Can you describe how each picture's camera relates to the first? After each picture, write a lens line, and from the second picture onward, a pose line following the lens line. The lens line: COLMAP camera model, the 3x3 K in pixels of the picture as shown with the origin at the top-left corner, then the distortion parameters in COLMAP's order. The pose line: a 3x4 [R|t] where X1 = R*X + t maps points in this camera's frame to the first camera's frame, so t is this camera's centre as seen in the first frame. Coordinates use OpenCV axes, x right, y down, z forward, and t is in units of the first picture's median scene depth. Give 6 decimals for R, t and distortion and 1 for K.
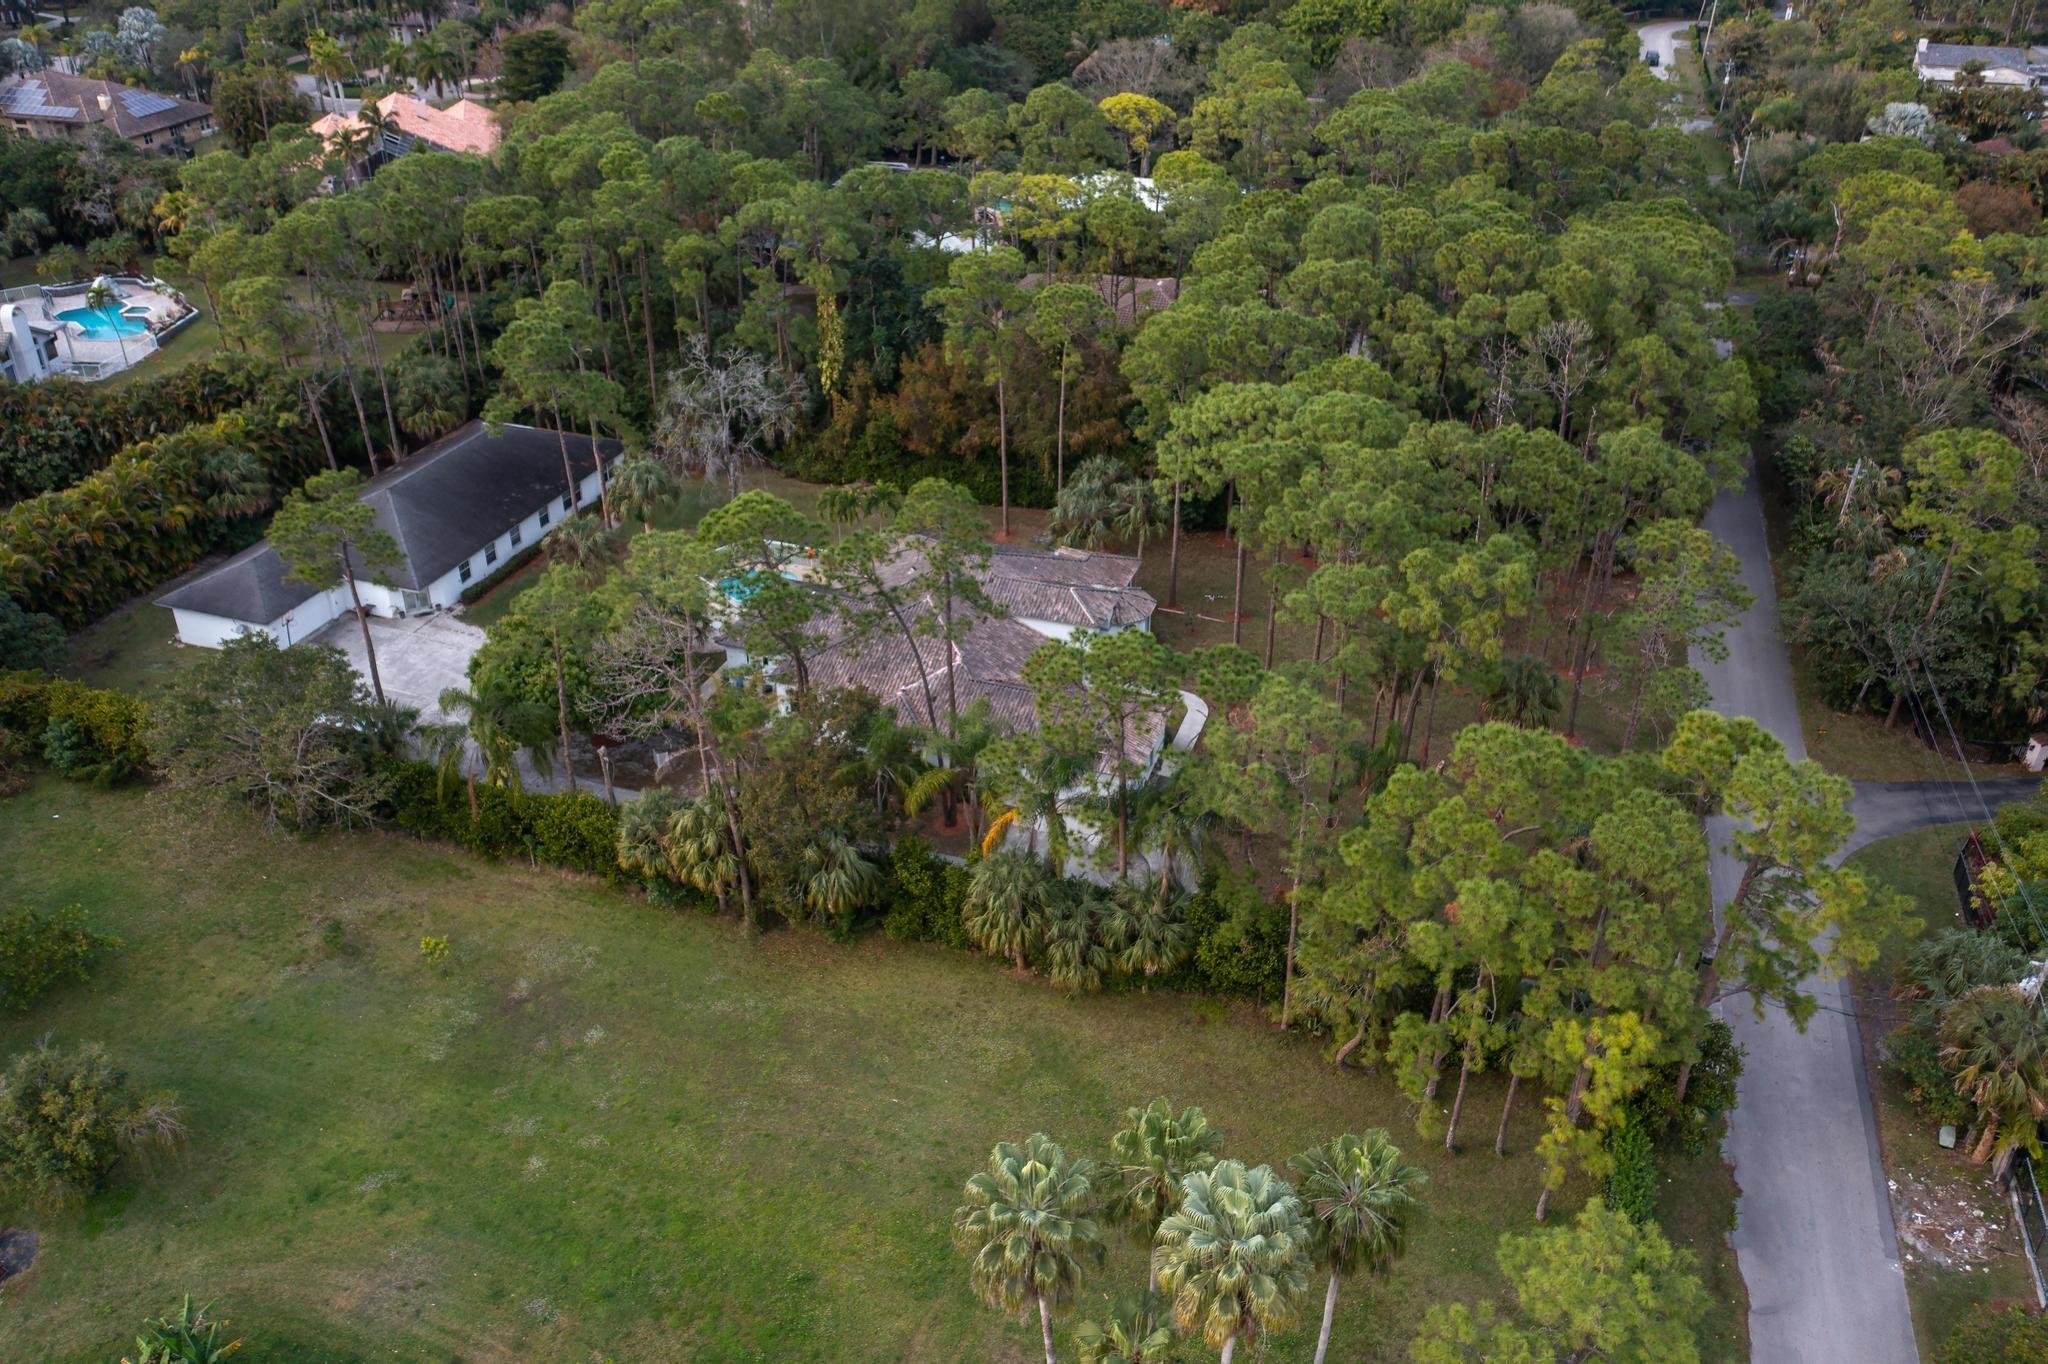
lens RADIAL K [[1640.2, 0, 1024.0], [0, 1640.2, 682.0], [0, 0, 1]] dist [0.001251, 0.023134]
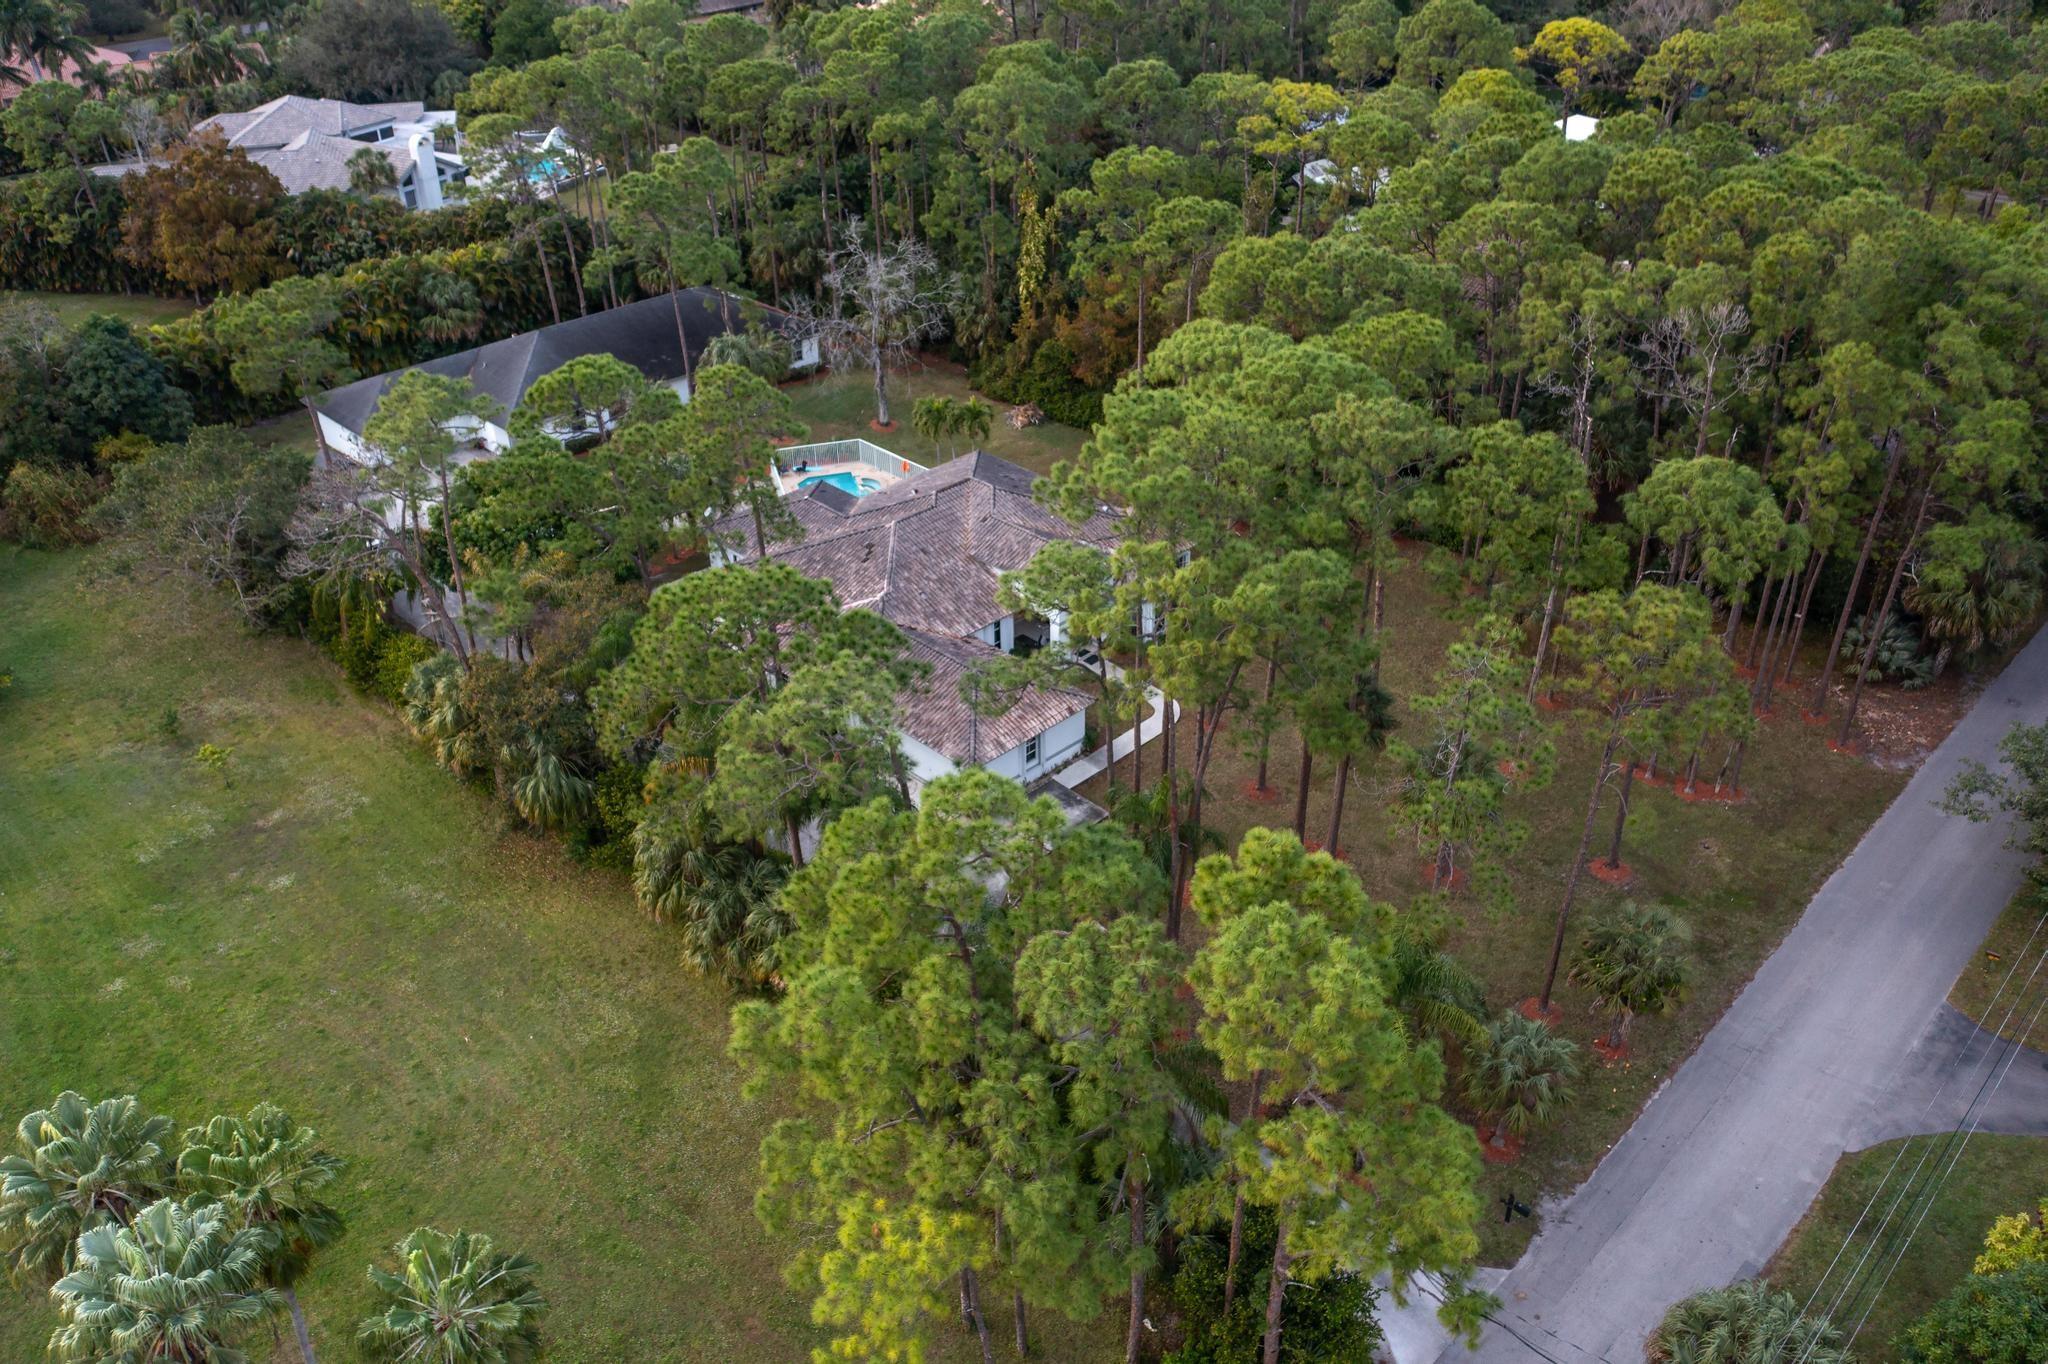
lens RADIAL K [[1640.2, 0, 1024.0], [0, 1640.2, 682.0], [0, 0, 1]] dist [0.001251, 0.023134]
pose [[0.896476, 0.219267, -0.385036, 0.306640], [-0.210576, 0.975402, 0.065181, -0.034163], [0.389857, 0.022646, 0.920597, 0.184129]]
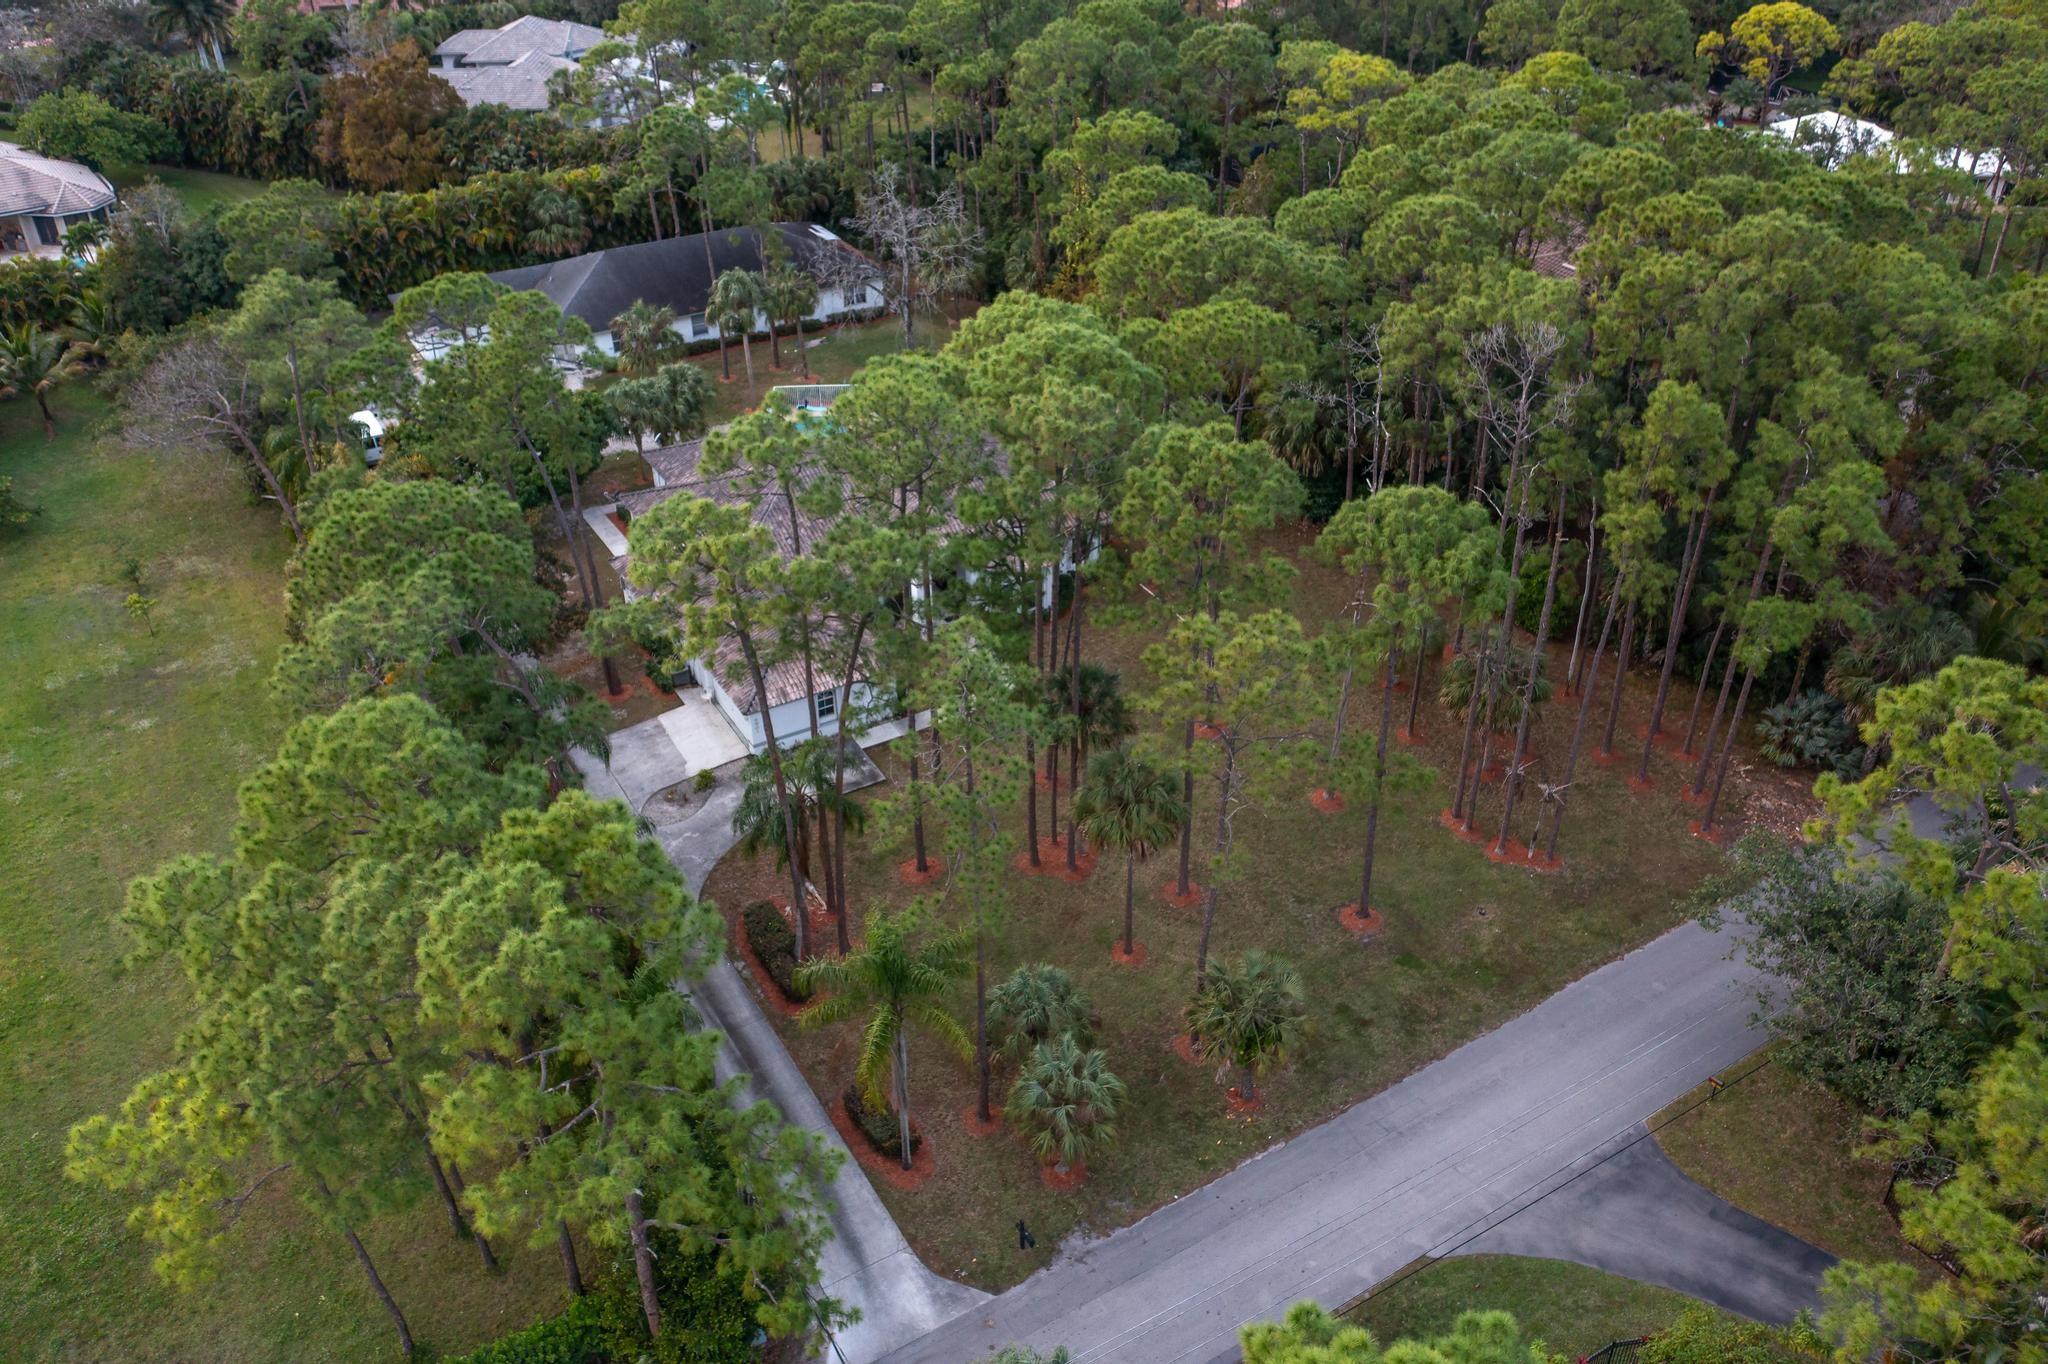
lens RADIAL K [[1640.2, 0, 1024.0], [0, 1640.2, 682.0], [0, 0, 1]] dist [0.001251, 0.023134]
pose [[0.752698, 0.346465, -0.559828, 0.489888], [-0.320396, 0.935611, 0.148251, -0.097734], [0.575145, 0.067779, 0.815239, 0.299013]]
